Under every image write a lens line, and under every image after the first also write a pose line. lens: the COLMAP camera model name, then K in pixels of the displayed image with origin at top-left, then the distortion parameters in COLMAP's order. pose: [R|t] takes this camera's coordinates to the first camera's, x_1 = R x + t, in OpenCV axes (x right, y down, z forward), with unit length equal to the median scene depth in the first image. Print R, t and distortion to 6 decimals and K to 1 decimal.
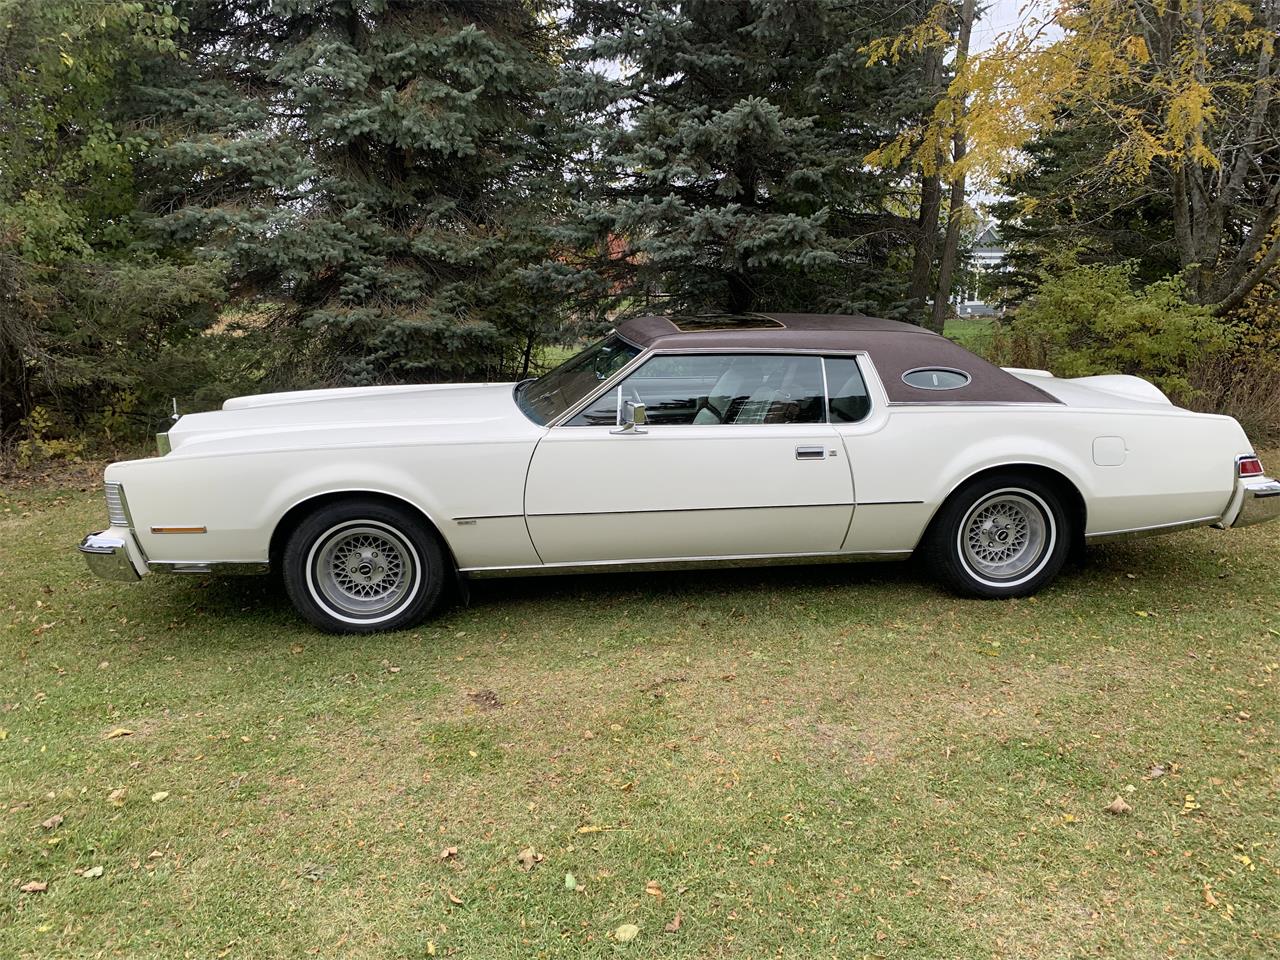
lens RADIAL K [[964.8, 0, 631.1], [0, 964.8, 480.7], [0, 0, 1]] dist [0.027353, -0.030133]
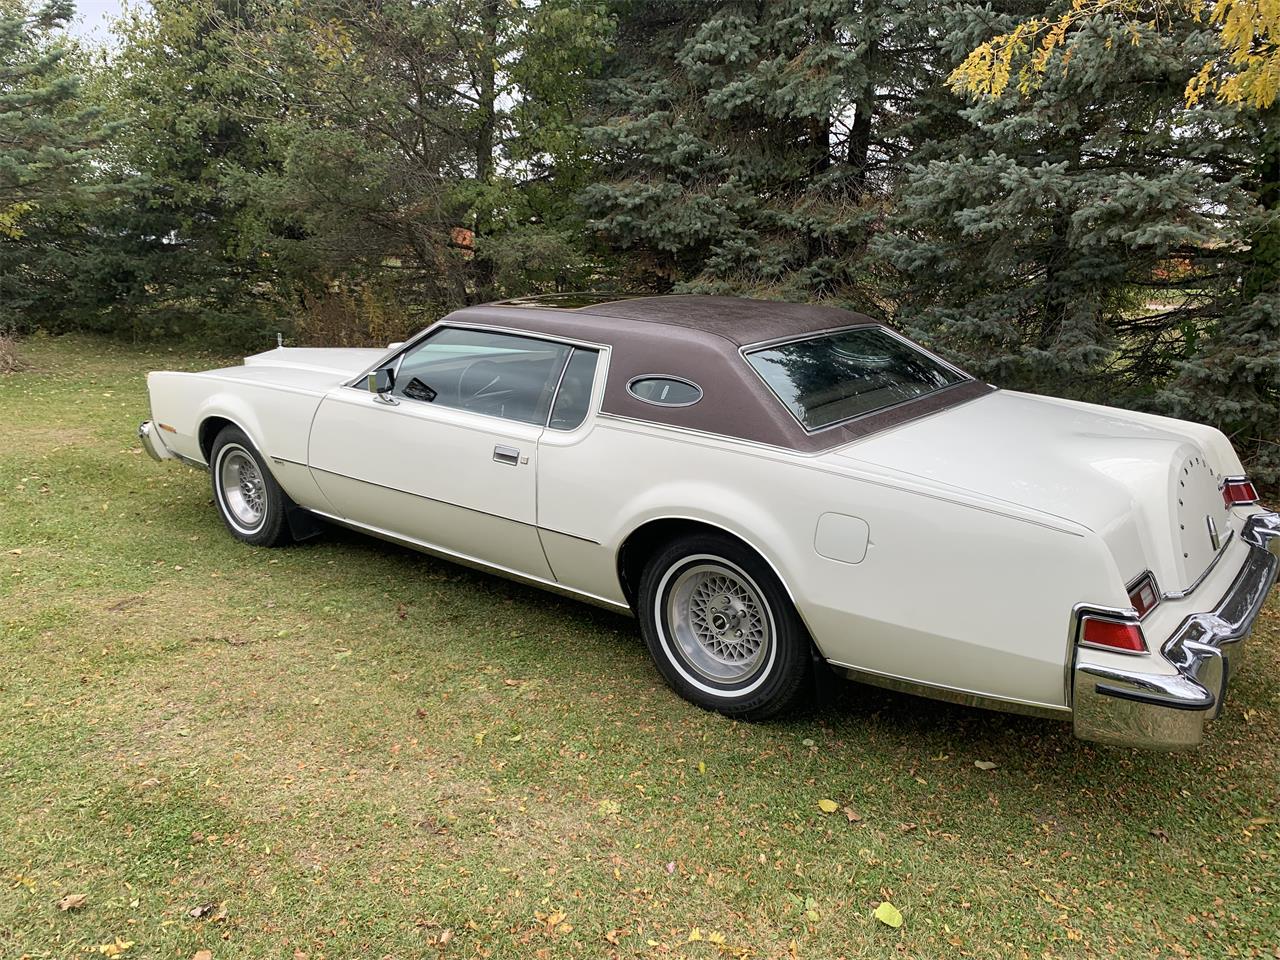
lens RADIAL K [[964.8, 0, 631.1], [0, 964.8, 480.7], [0, 0, 1]] dist [0.027353, -0.030133]
pose [[0.696704, 0.187383, -0.692453, 0.807950], [-0.173389, 0.980648, 0.090917, -0.097920], [0.696089, 0.056722, 0.715711, 0.443416]]
